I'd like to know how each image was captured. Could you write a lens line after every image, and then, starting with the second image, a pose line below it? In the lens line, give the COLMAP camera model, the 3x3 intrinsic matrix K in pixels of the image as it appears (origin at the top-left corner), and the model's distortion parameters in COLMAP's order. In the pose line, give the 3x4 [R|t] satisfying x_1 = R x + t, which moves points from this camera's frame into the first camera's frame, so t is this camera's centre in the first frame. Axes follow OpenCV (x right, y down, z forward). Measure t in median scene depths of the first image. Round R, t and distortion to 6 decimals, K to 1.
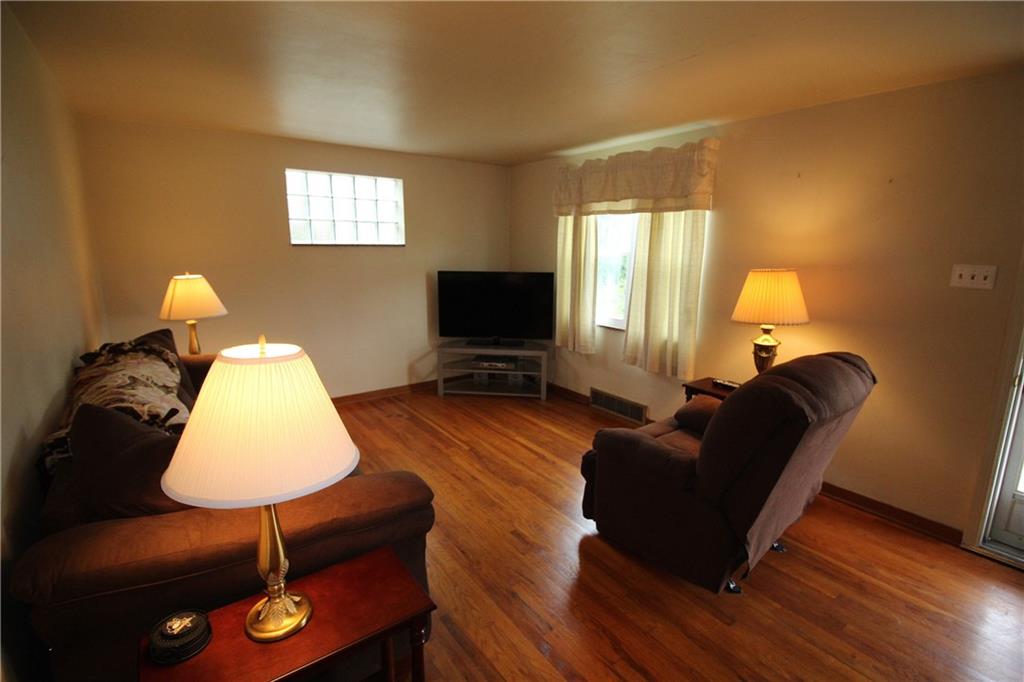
lens RADIAL K [[480.6, 0, 516.6], [0, 480.6, 345.7], [0, 0, 1]] dist [-0.005027, -0.001658]
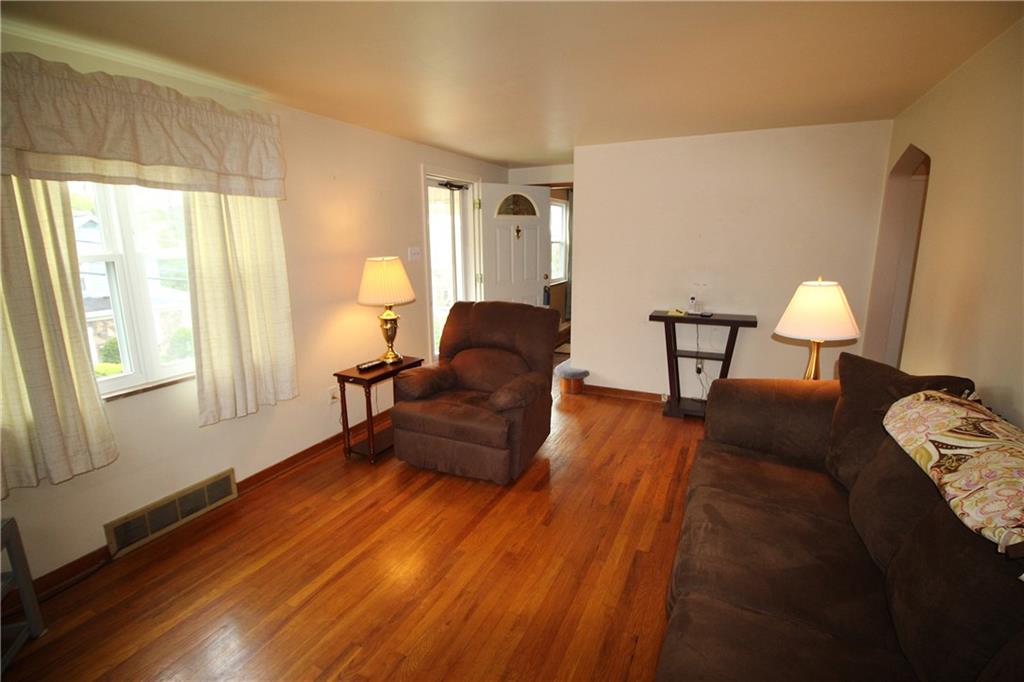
lens RADIAL K [[480.6, 0, 519.3], [0, 480.6, 334.0], [0, 0, 1]] dist [-0.005027, -0.001658]
pose [[-0.479319, -0.185384, 0.857838, -0.504084], [0.179943, 0.935913, 0.302800, -0.197728], [-0.858996, 0.299500, -0.415242, 0.881098]]
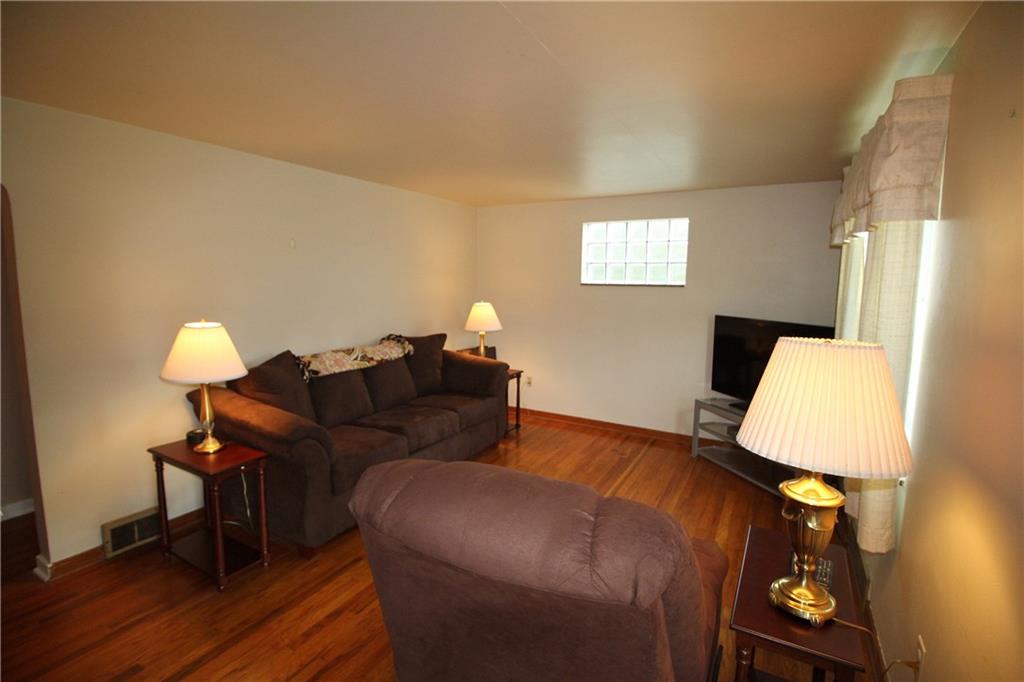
lens RADIAL K [[480.6, 0, 510.5], [0, 480.6, 336.1], [0, 0, 1]] dist [-0.005027, -0.001658]
pose [[0.380893, 0.106212, -0.918499, 0.588161], [-0.200620, 0.979208, 0.030037, -0.080931], [0.902592, 0.172829, 0.394282, 0.376829]]
